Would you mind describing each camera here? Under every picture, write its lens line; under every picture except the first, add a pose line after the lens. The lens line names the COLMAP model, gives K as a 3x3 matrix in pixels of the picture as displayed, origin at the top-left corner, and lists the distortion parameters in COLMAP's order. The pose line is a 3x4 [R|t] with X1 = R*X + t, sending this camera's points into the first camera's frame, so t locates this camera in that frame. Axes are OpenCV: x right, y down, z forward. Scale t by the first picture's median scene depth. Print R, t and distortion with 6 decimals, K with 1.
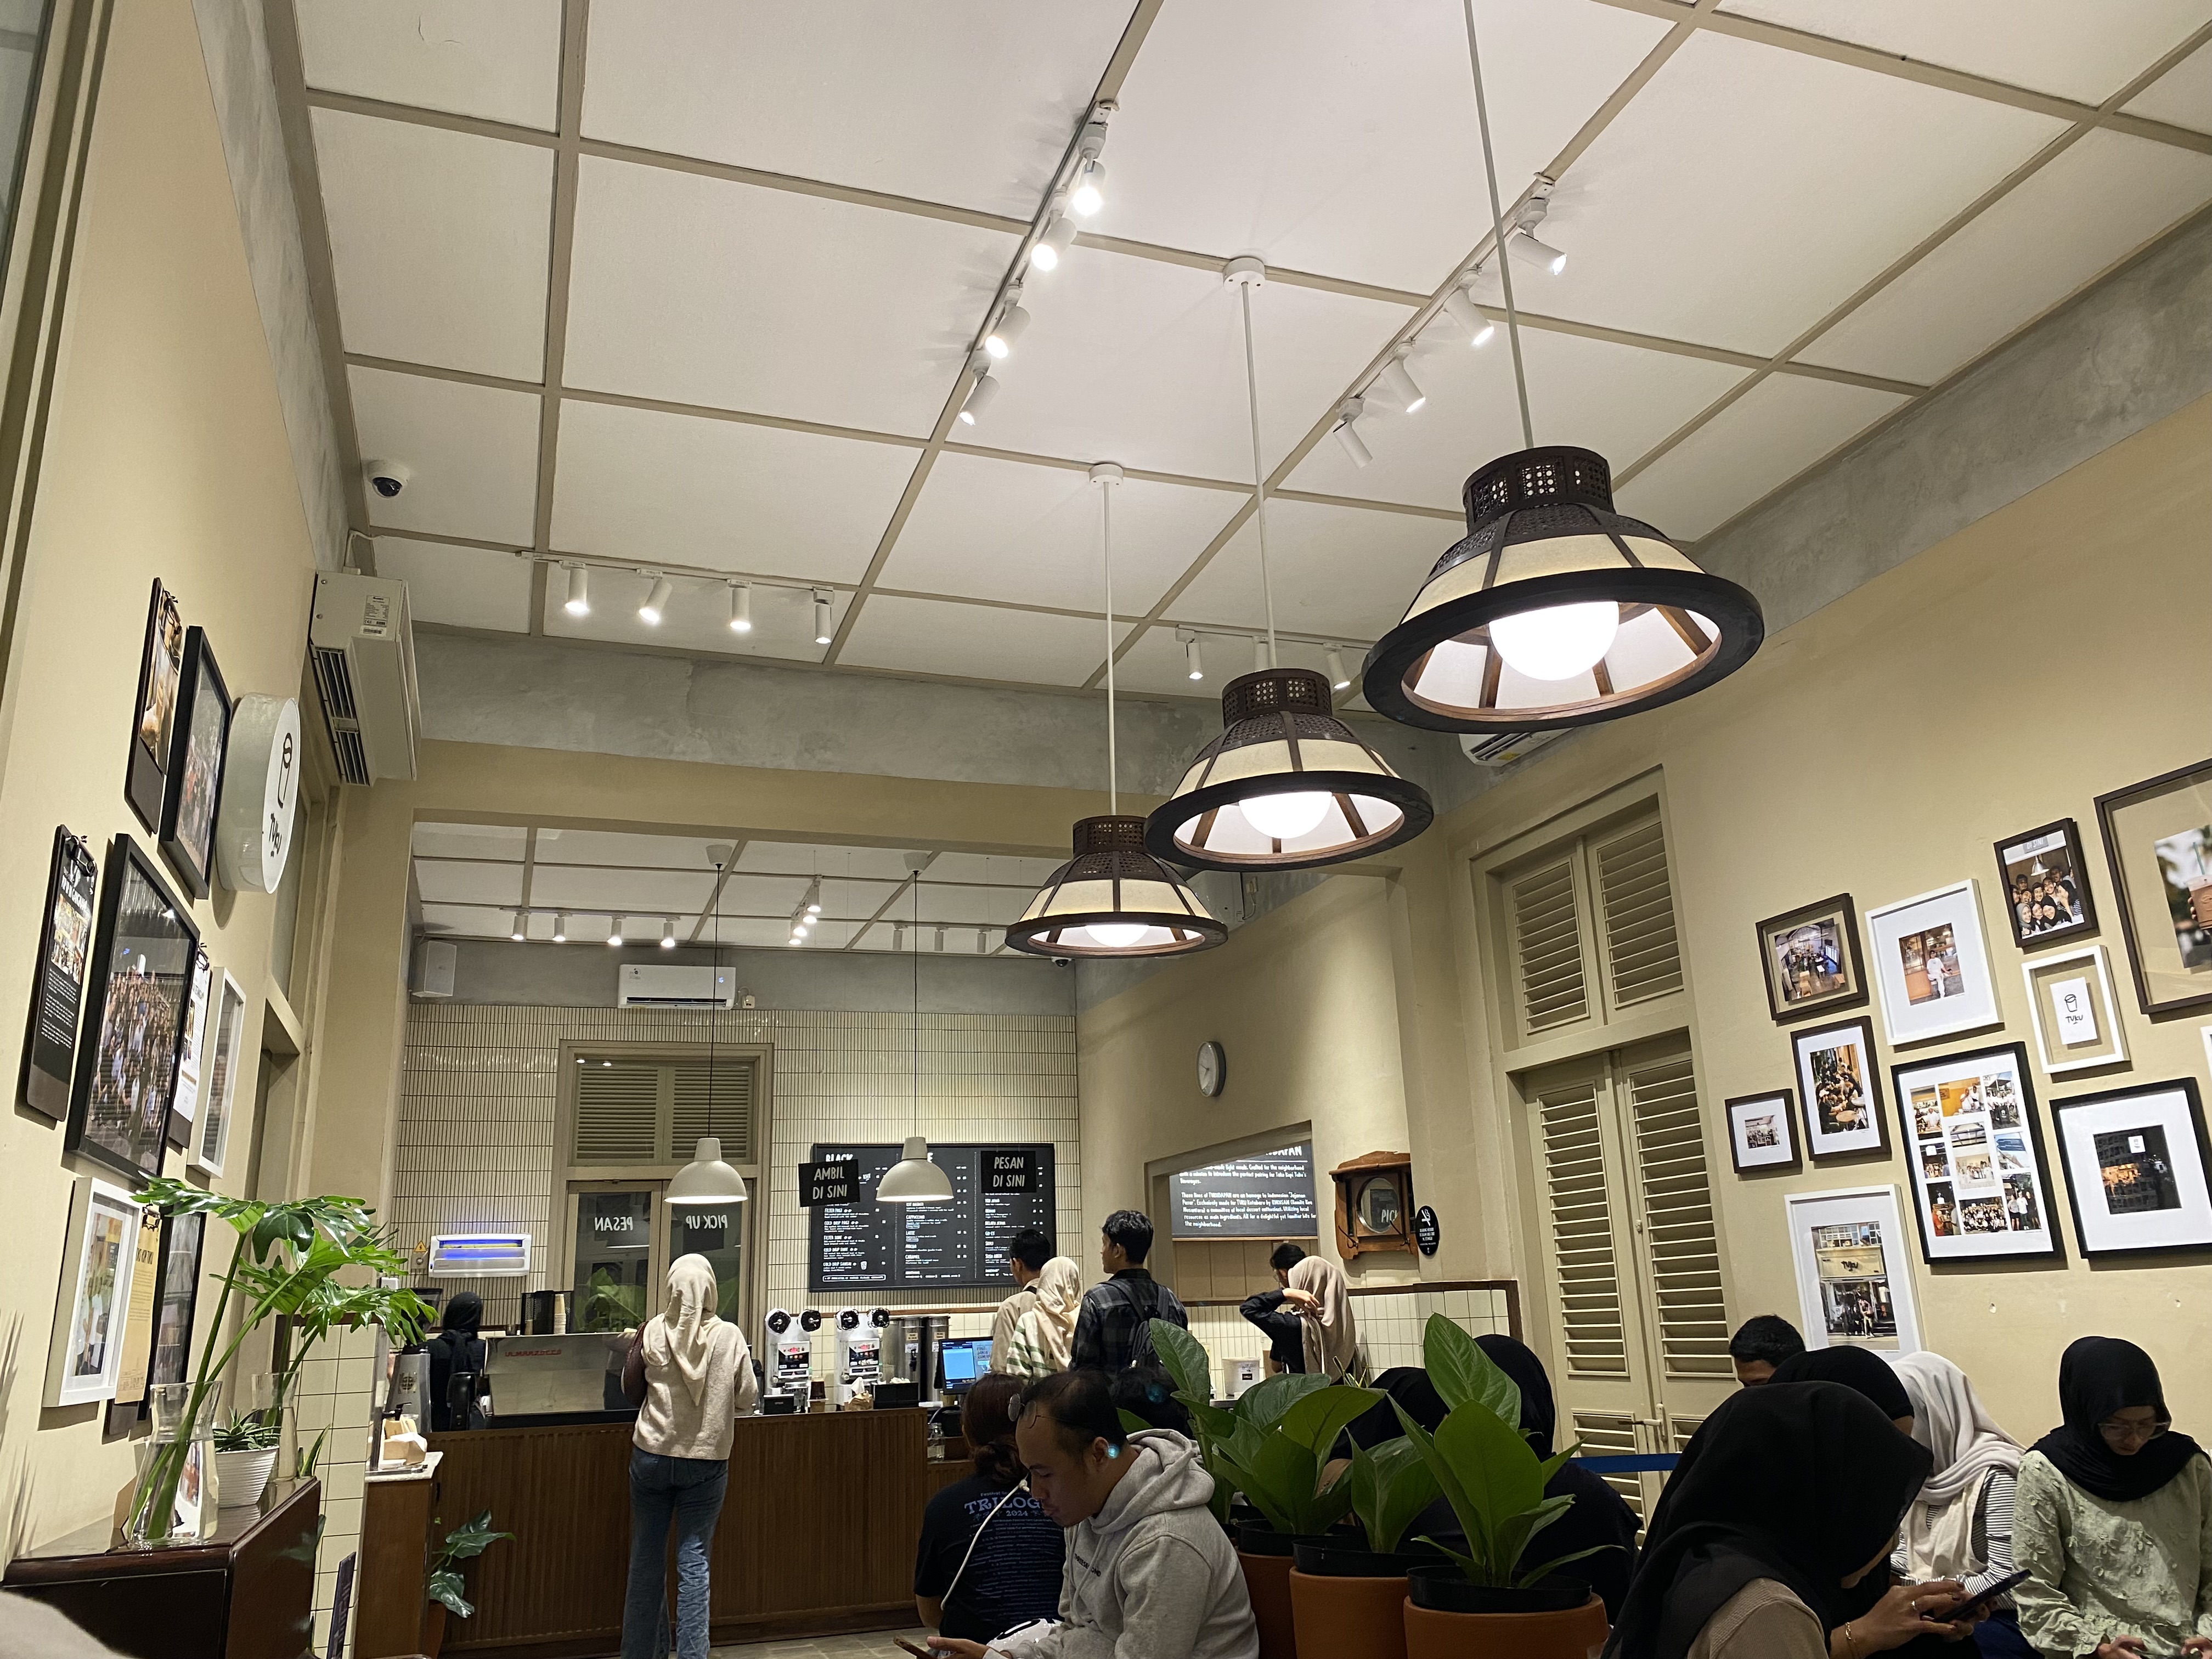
lens RADIAL K [[1670.9, 0, 1110.2], [0, 1670.9, 824.7], [0, 0, 1]] dist [0.003793, -0.000328]
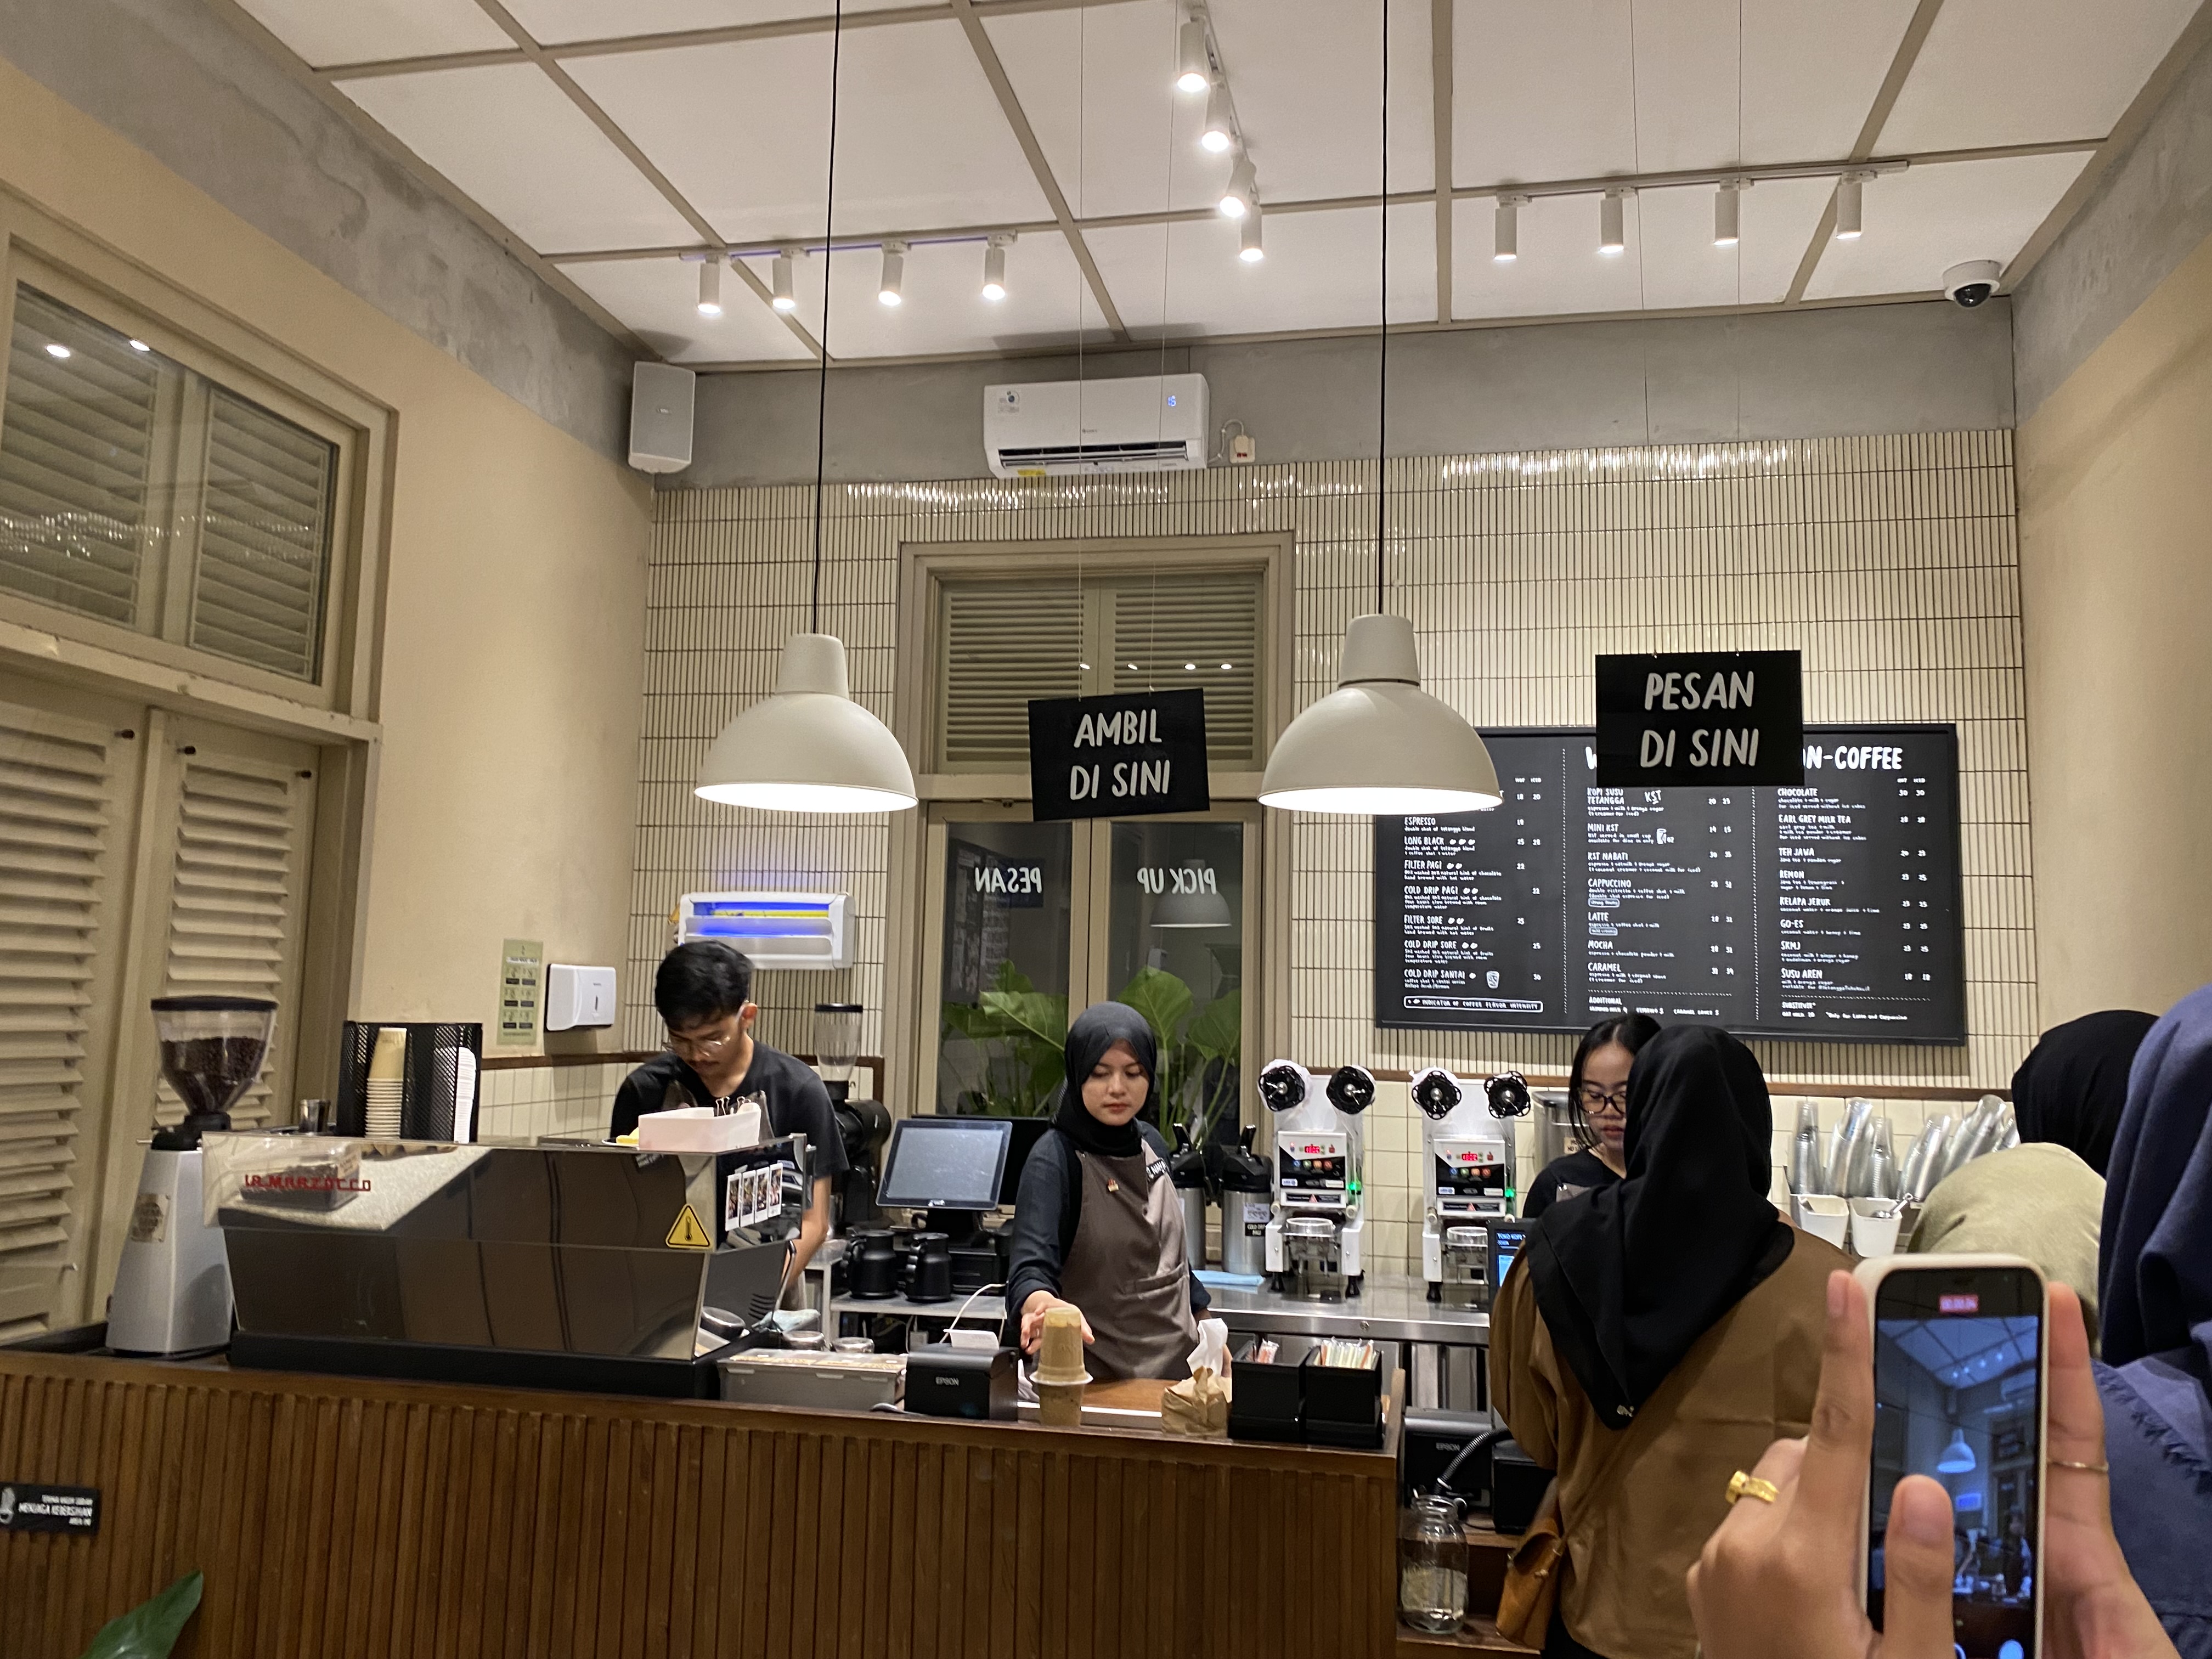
lens RADIAL K [[1669.1, 0, 1109.0], [0, 1669.1, 805.2], [0, 0, 1]] dist [0.136493, -0.193841]
pose [[0.859598, -0.003392, -0.510960, 0.003047], [0.091320, 0.984898, 0.147091, 0.136449], [0.502745, -0.173100, 0.846926, 0.556126]]
